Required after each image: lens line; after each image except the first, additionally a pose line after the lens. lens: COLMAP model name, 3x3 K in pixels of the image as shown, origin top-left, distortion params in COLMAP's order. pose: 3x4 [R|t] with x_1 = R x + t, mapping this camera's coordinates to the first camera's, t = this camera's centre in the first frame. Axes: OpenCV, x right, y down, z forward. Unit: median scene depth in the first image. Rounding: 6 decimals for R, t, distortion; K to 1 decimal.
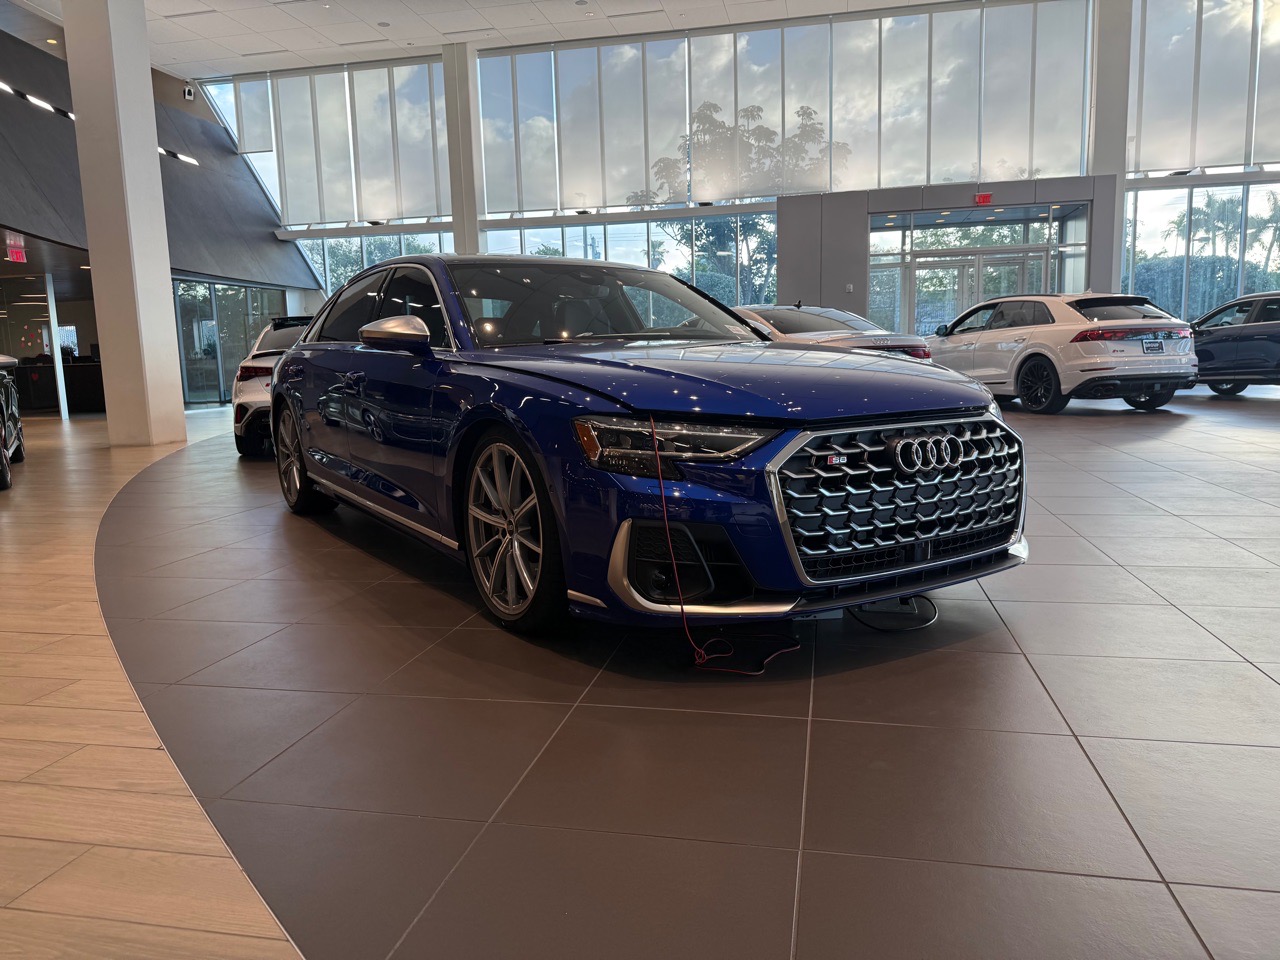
lens RADIAL K [[916.6, 0, 640.0], [0, 916.6, 480.0], [0, 0, 1]] dist [0.032335, -0.073608]
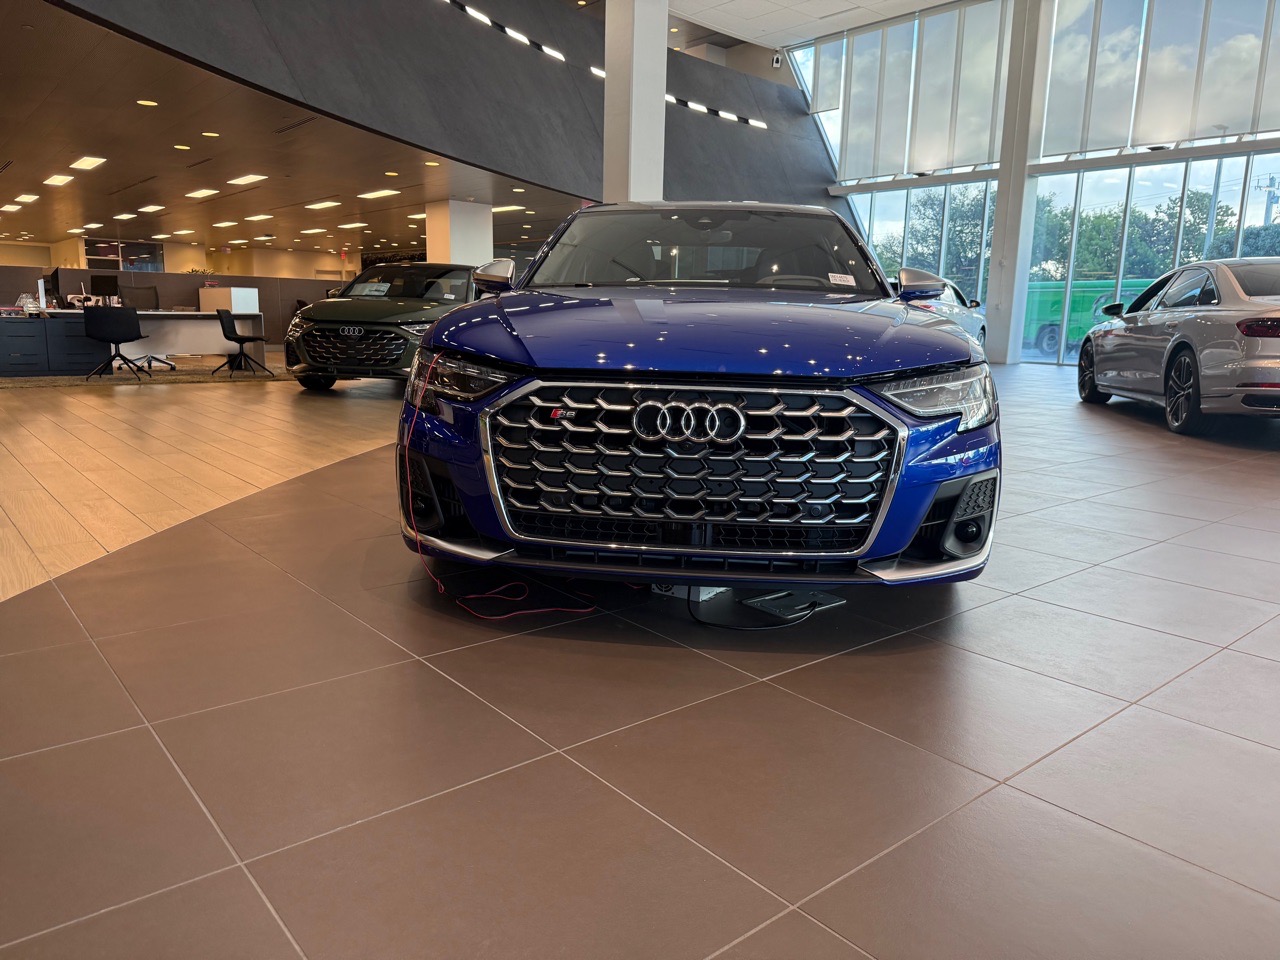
lens RADIAL K [[904.5, 0, 640.0], [0, 904.5, 480.0], [0, 0, 1]] dist [0.032267, -0.033304]
pose [[0.774935, 0.157195, -0.612181, 0.127465], [-0.127279, 0.987548, 0.092465, -0.007509], [0.619093, 0.006263, 0.785292, 0.049878]]
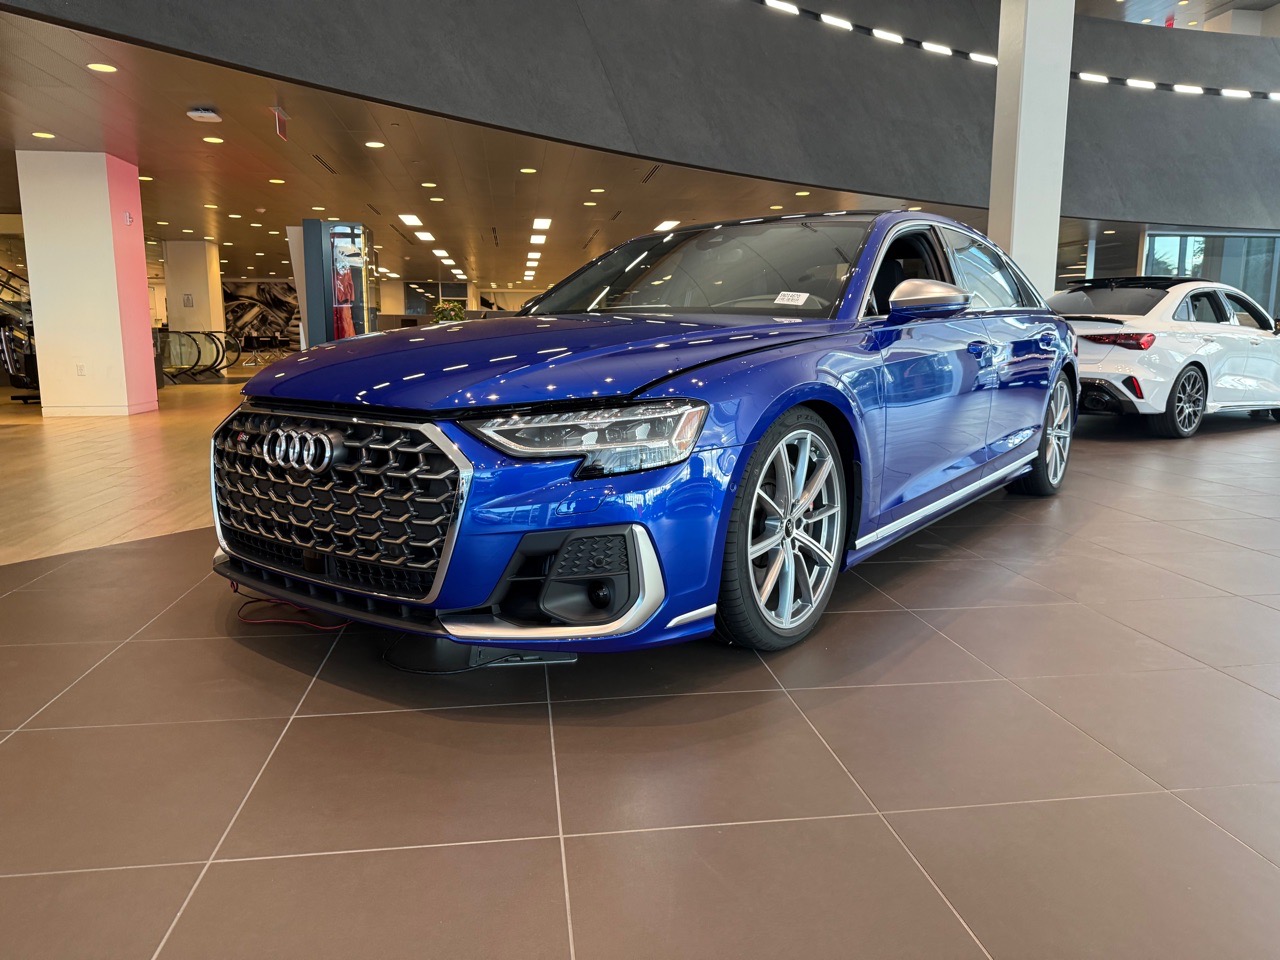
lens RADIAL K [[904.5, 0, 640.0], [0, 904.5, 480.0], [0, 0, 1]] dist [0.032267, -0.033304]
pose [[0.334601, 0.175871, -0.925803, 0.193730], [-0.134844, 0.981256, 0.137670, -0.025814], [0.932662, 0.078774, 0.352045, 0.159692]]
